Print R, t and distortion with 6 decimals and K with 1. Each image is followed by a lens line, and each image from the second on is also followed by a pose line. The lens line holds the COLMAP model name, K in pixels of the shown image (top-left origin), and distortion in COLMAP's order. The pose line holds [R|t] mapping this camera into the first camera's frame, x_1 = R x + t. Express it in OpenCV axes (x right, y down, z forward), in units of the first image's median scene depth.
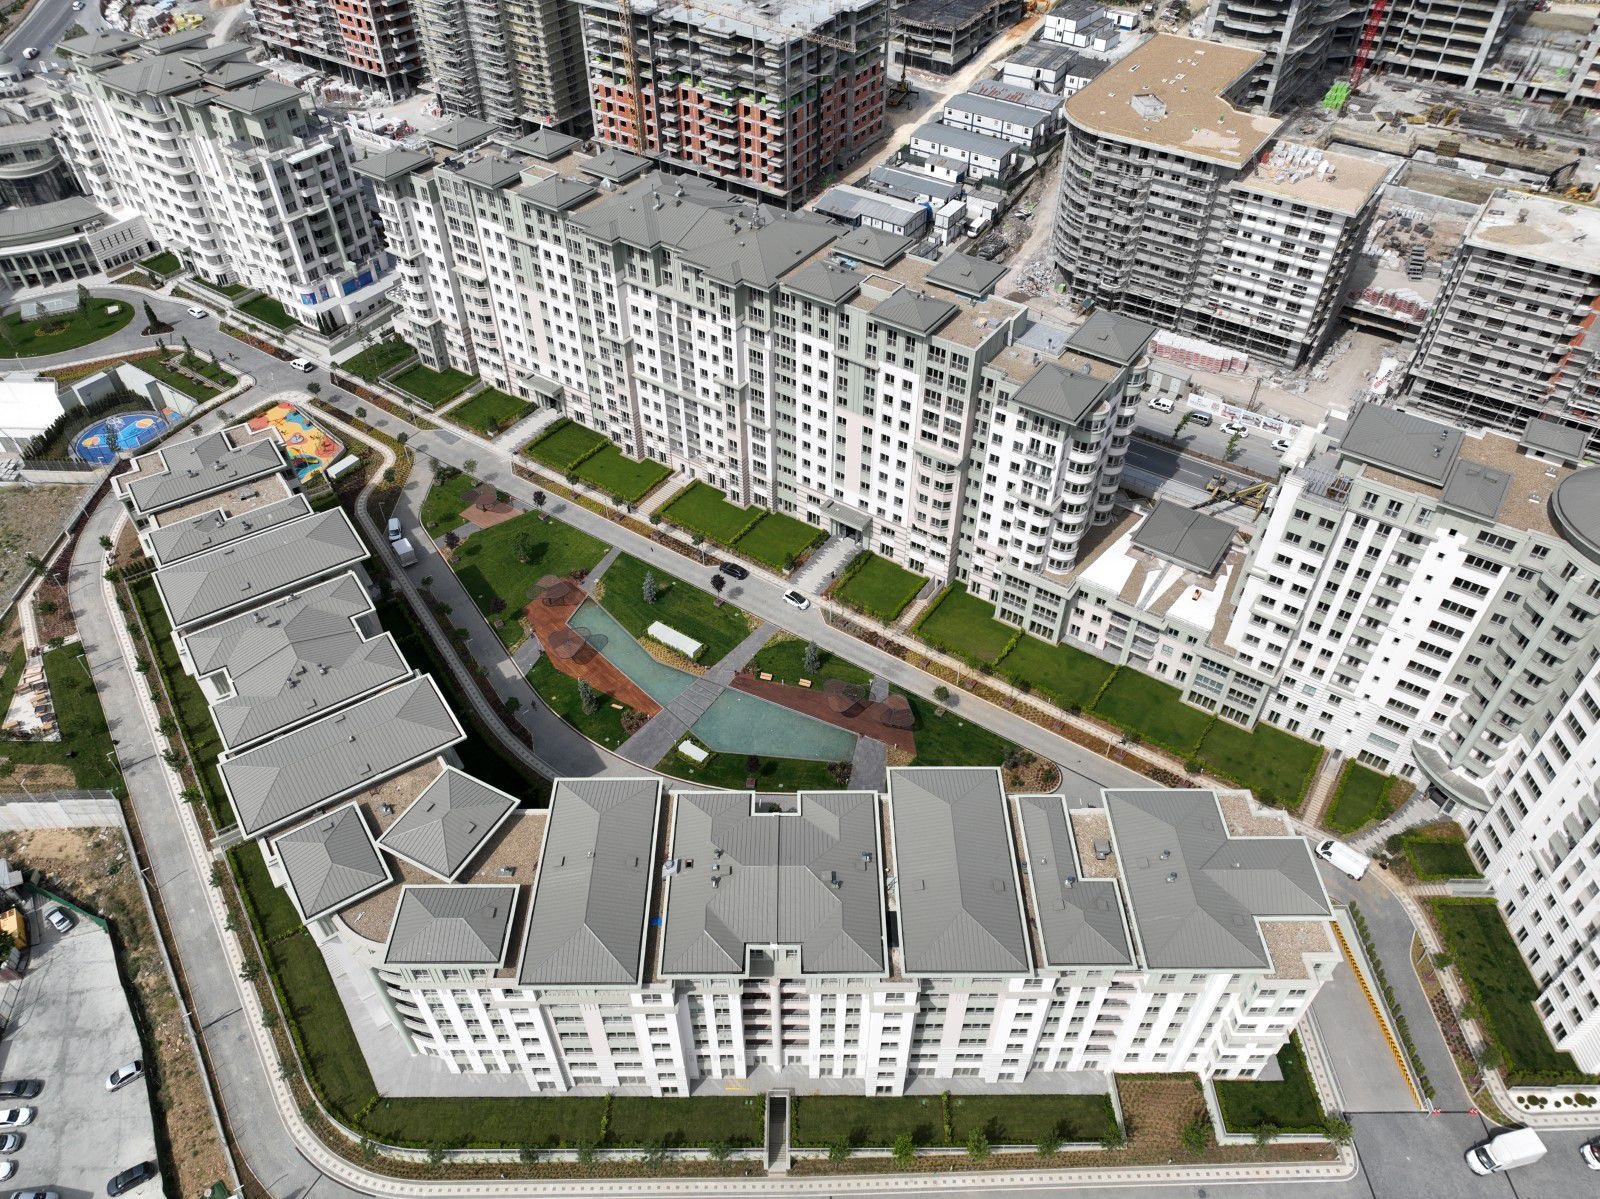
lens RADIAL K [[1119.6, 0, 798.9], [0, 1119.6, 595.9], [0, 0, 1]] dist [-0.003966, 0.021559]
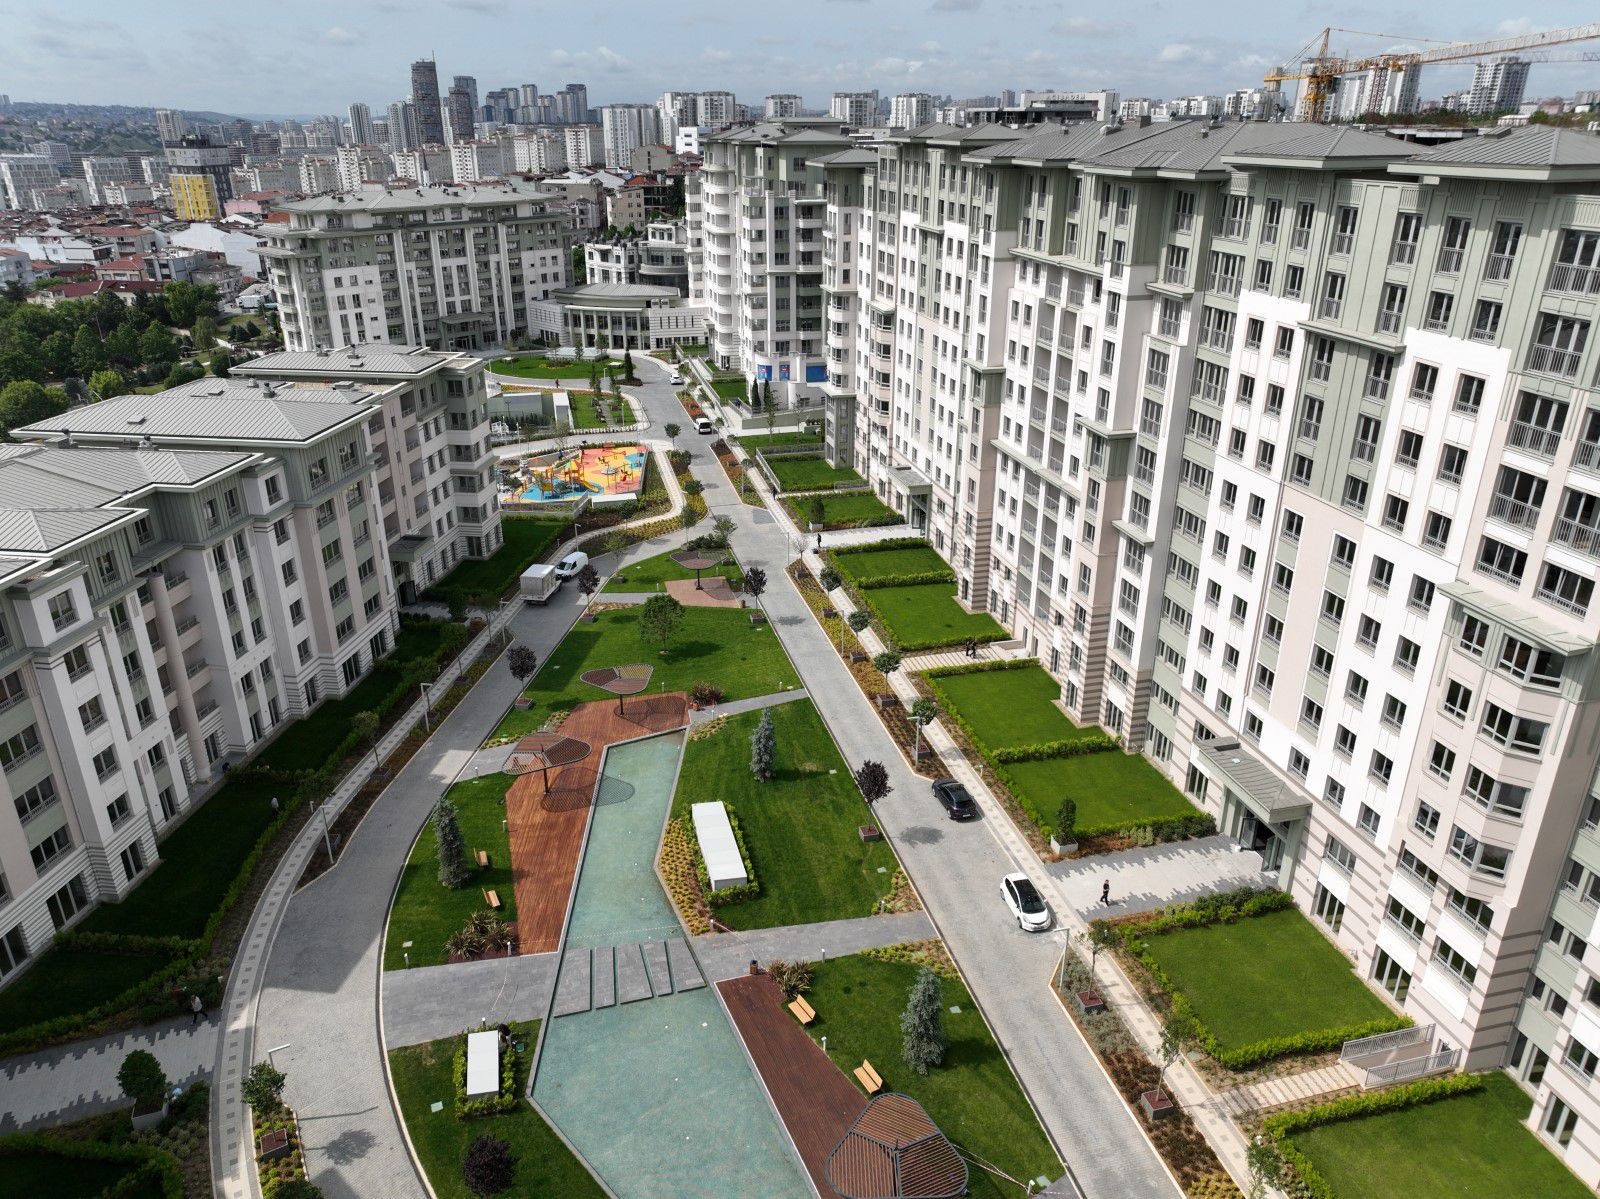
lens RADIAL K [[1119.6, 0, 800.8], [0, 1119.6, 599.3], [0, 0, 1]] dist [-0.003966, 0.021559]
pose [[0.744113, 0.259027, -0.615793, 0.157231], [-0.458976, 0.868004, -0.189501, 0.022016], [0.485425, 0.423644, 0.764780, 0.611895]]
